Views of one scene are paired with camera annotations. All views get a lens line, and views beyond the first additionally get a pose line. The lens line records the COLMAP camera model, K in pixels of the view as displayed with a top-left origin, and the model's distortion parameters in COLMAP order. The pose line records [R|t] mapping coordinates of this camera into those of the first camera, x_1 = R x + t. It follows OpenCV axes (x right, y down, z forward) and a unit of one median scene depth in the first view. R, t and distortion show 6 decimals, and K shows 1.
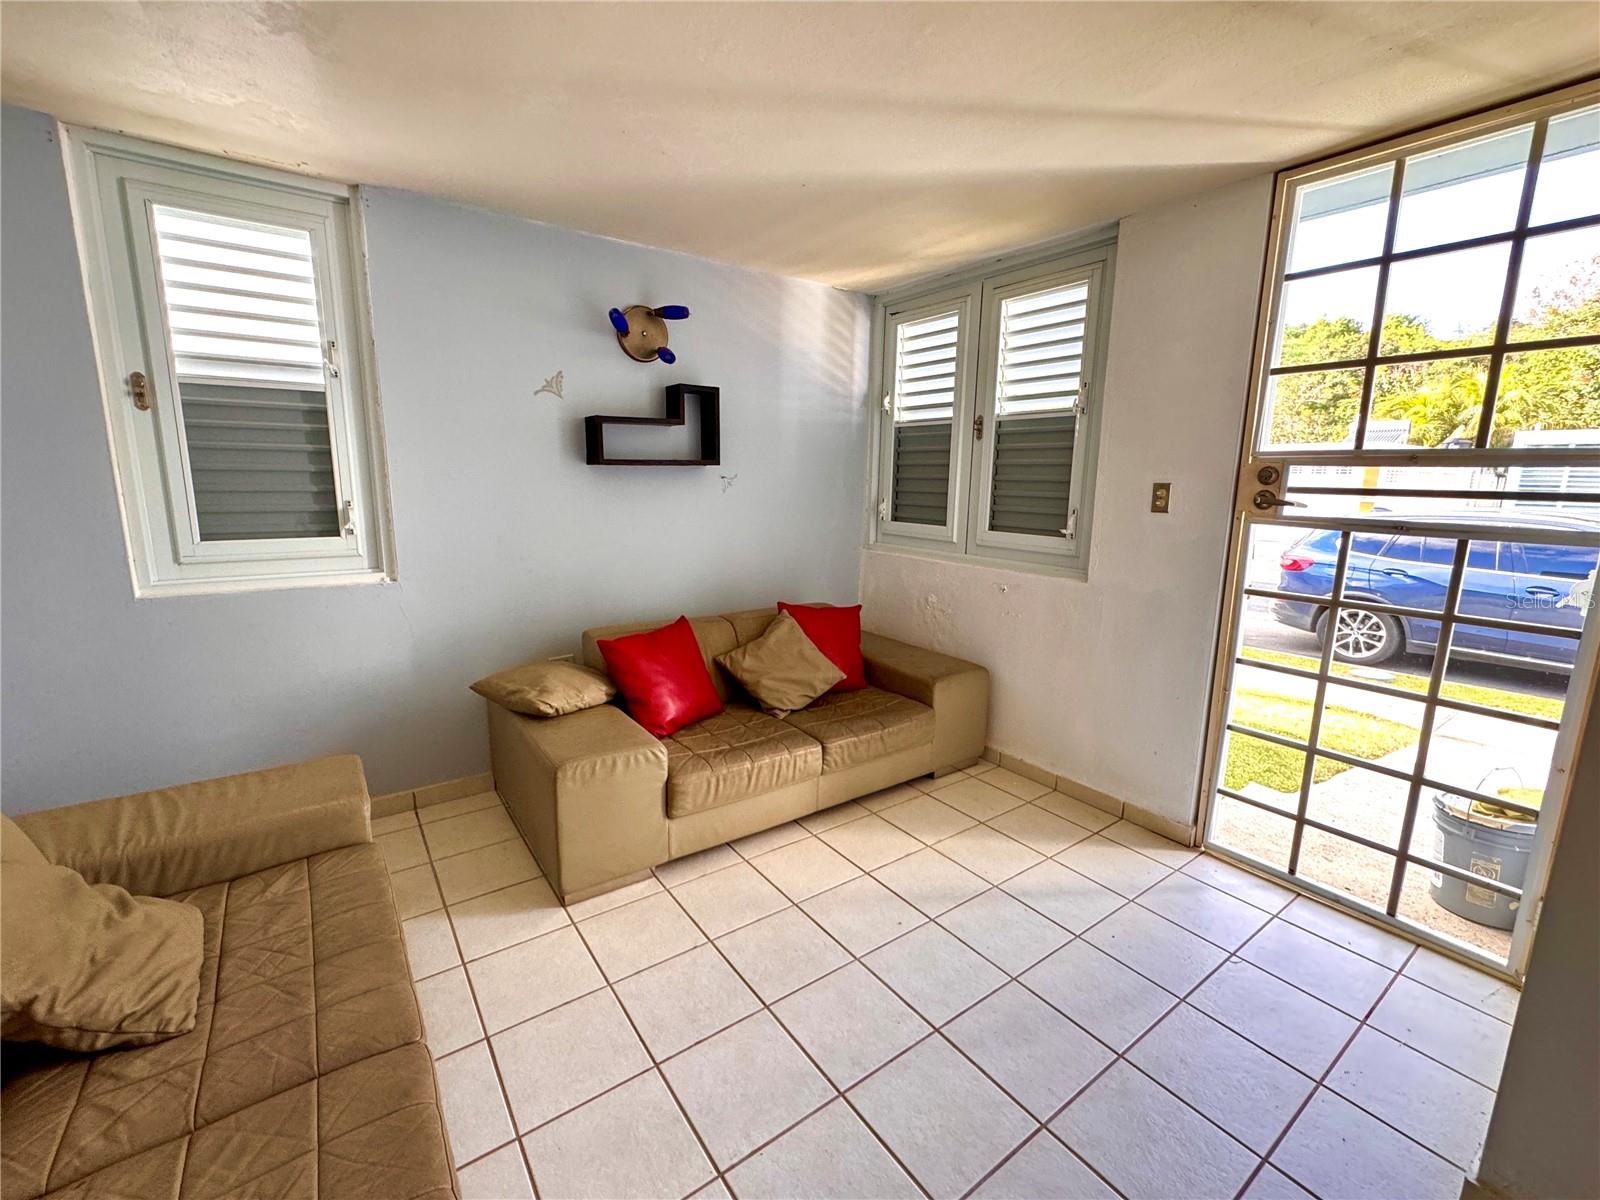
lens RADIAL K [[640.3, 0, 808.2], [0, 640.3, 596.8], [0, 0, 1]] dist [-0.002629, 0.000837]
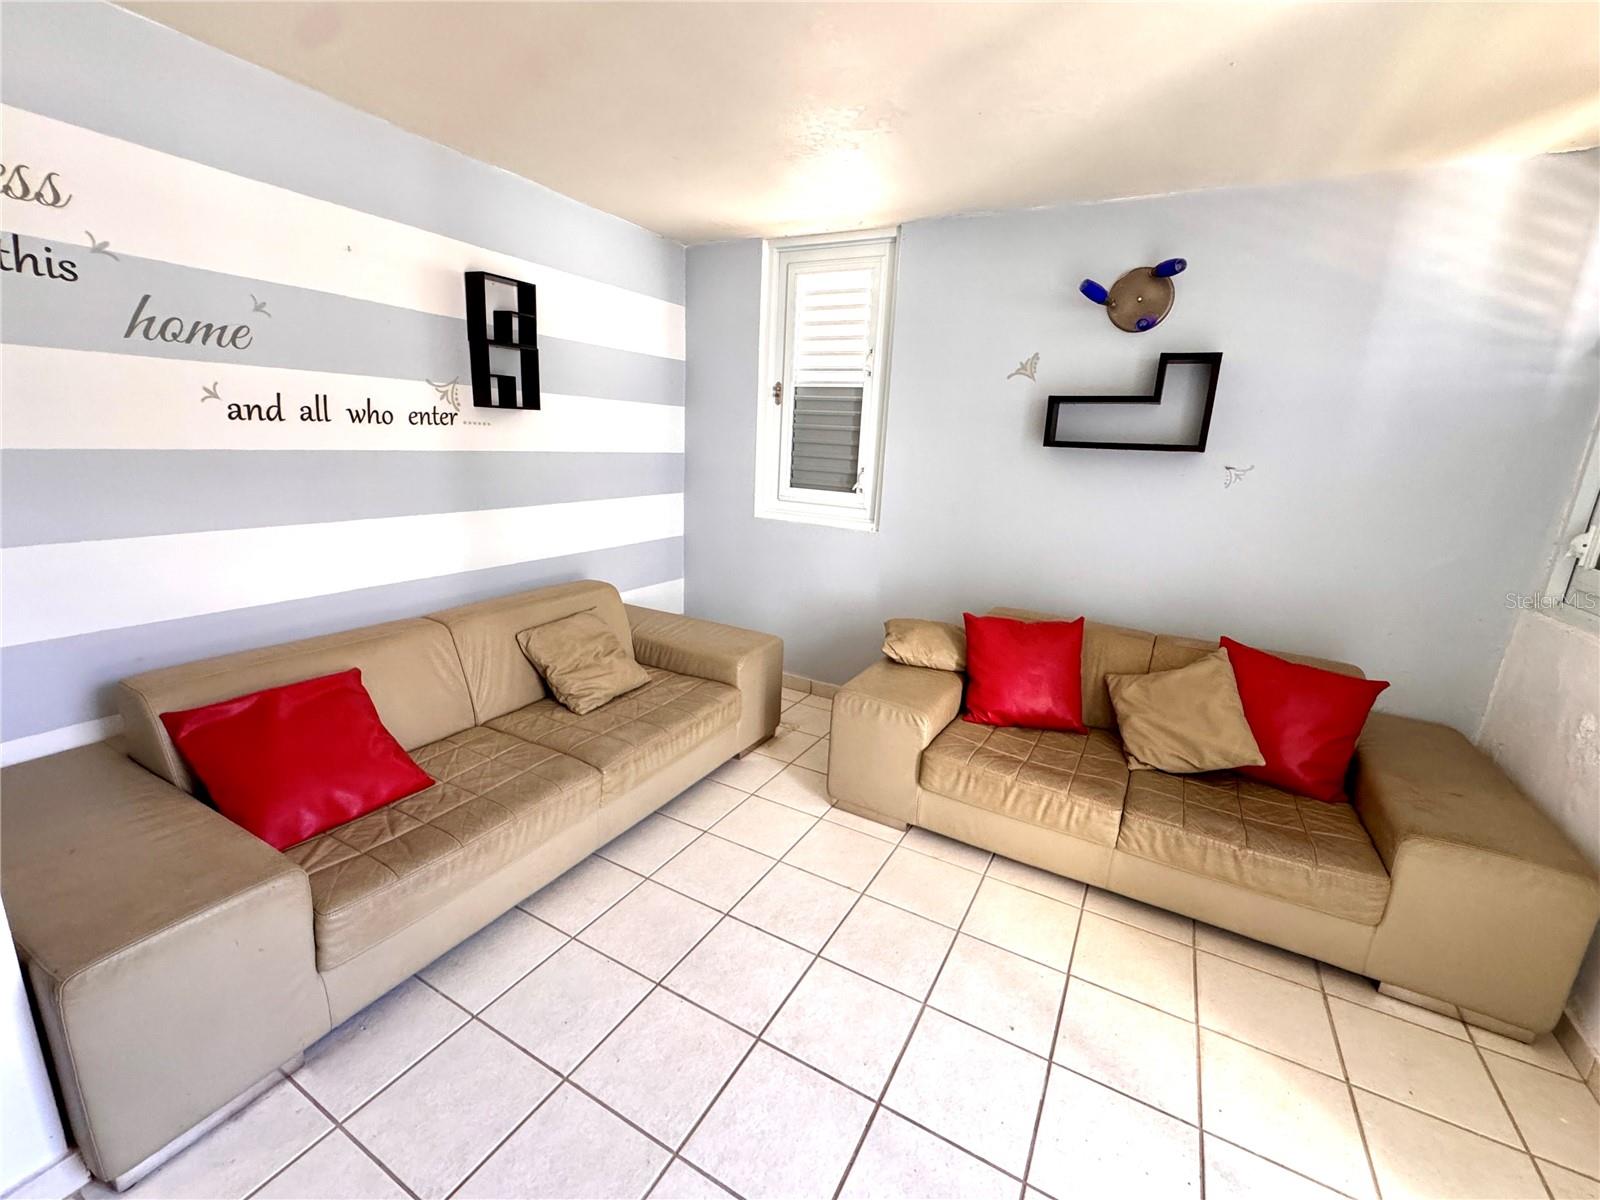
lens RADIAL K [[640.3, 0, 799.6], [0, 640.3, 595.6], [0, 0, 1]] dist [-0.002629, 0.000837]
pose [[0.460945, 0.225309, -0.858351, 0.442928], [-0.207007, 0.967849, 0.142886, -0.052785], [0.862947, 0.111822, 0.492766, 0.242798]]
